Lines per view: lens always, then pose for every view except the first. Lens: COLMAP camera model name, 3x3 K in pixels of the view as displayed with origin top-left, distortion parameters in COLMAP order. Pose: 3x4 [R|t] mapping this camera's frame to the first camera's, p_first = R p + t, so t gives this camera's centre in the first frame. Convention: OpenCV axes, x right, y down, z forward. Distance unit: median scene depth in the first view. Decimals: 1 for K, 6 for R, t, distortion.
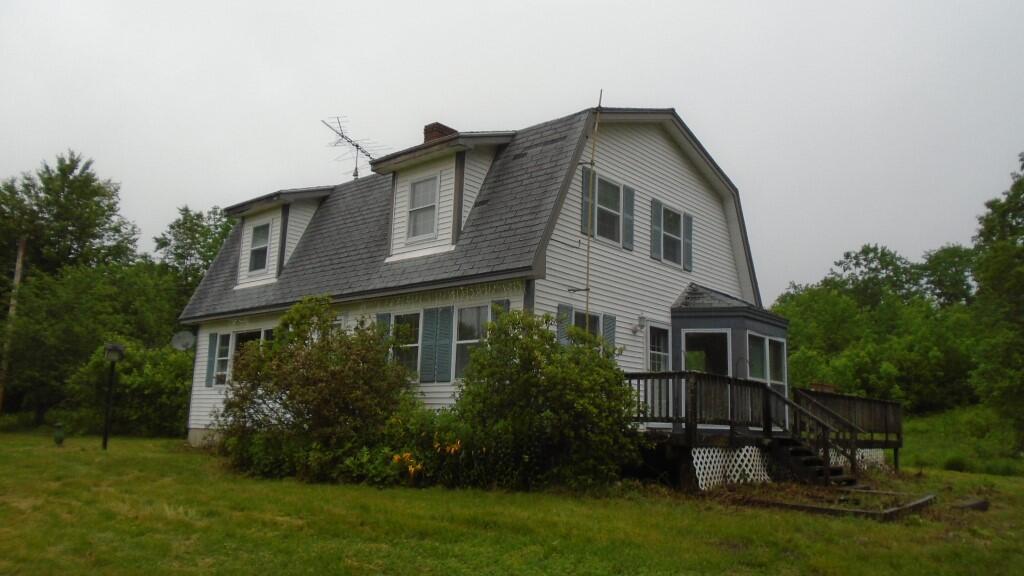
lens RADIAL K [[790.9, 0, 505.5], [0, 790.9, 294.2], [0, 0, 1]] dist [-0.016295, -0.013897]
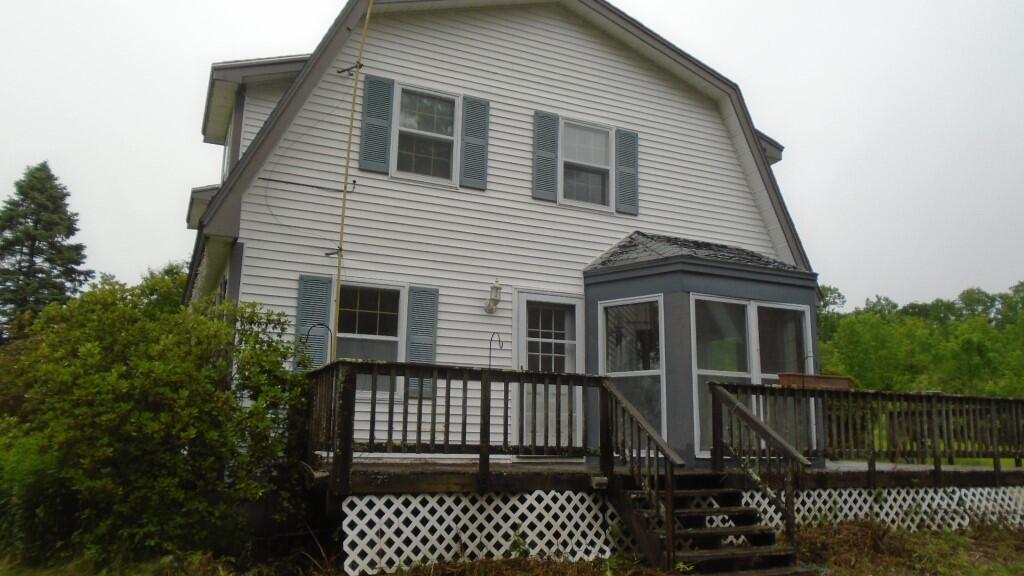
lens RADIAL K [[790.9, 0, 517.0], [0, 790.9, 284.2], [0, 0, 1]] dist [-0.016295, -0.013897]
pose [[0.917332, -0.102452, -0.384716, 0.435325], [0.083424, 0.994334, -0.065876, 0.070433], [0.389286, 0.028336, 0.920681, 0.402472]]
